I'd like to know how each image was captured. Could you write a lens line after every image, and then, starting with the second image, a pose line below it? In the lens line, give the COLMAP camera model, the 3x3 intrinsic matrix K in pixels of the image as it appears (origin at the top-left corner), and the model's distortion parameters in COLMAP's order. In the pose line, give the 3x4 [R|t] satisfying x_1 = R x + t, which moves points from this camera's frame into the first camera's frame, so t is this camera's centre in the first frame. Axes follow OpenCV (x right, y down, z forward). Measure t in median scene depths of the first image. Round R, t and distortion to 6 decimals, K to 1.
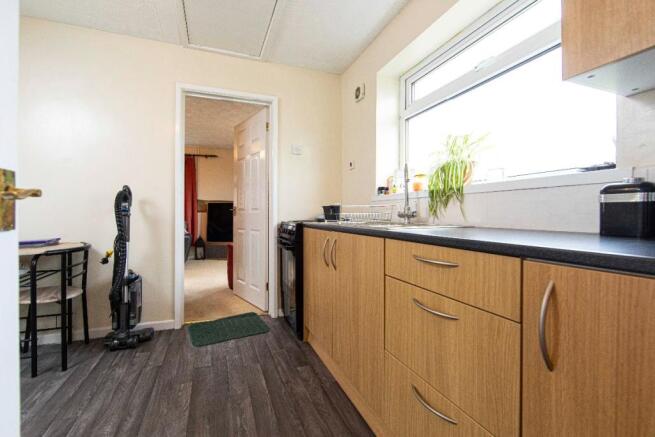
lens RADIAL K [[274.5, 0, 324.0], [0, 274.5, 212.5], [0, 0, 1]] dist [0.002565, 0.000181]
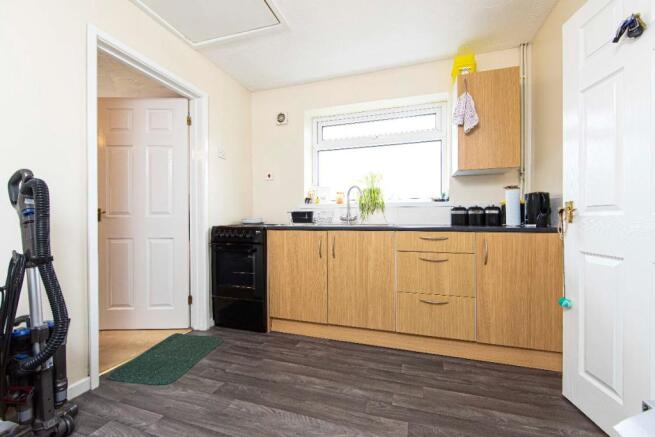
lens RADIAL K [[256.6, 0, 325.7], [0, 256.6, 218.4], [0, 0, 1]] dist [-0.001345, -0.000287]
pose [[0.609271, -0.001899, 0.792960, -0.744563], [0.000361, 0.999998, 0.002117, 0.003262], [-0.792962, -0.001003, 0.609270, 0.175948]]
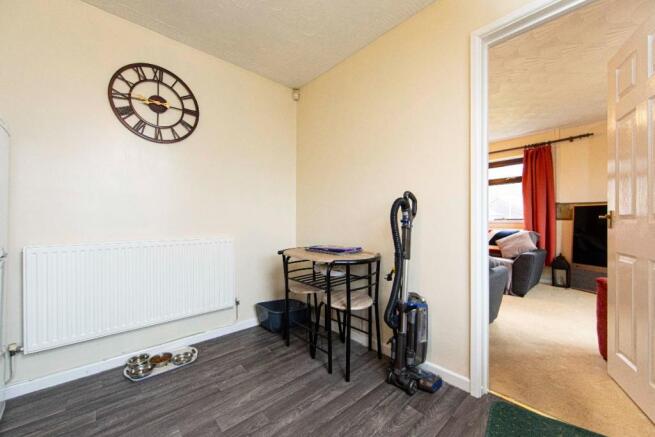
lens RADIAL K [[256.6, 0, 325.5], [0, 256.6, 220.3], [0, 0, 1]] dist [-0.001345, -0.000287]
pose [[0.335089, 0.000669, -0.942186, -0.068729], [0.004295, 0.999988, 0.002238, -0.012062], [0.942177, -0.004797, 0.335082, 0.481925]]
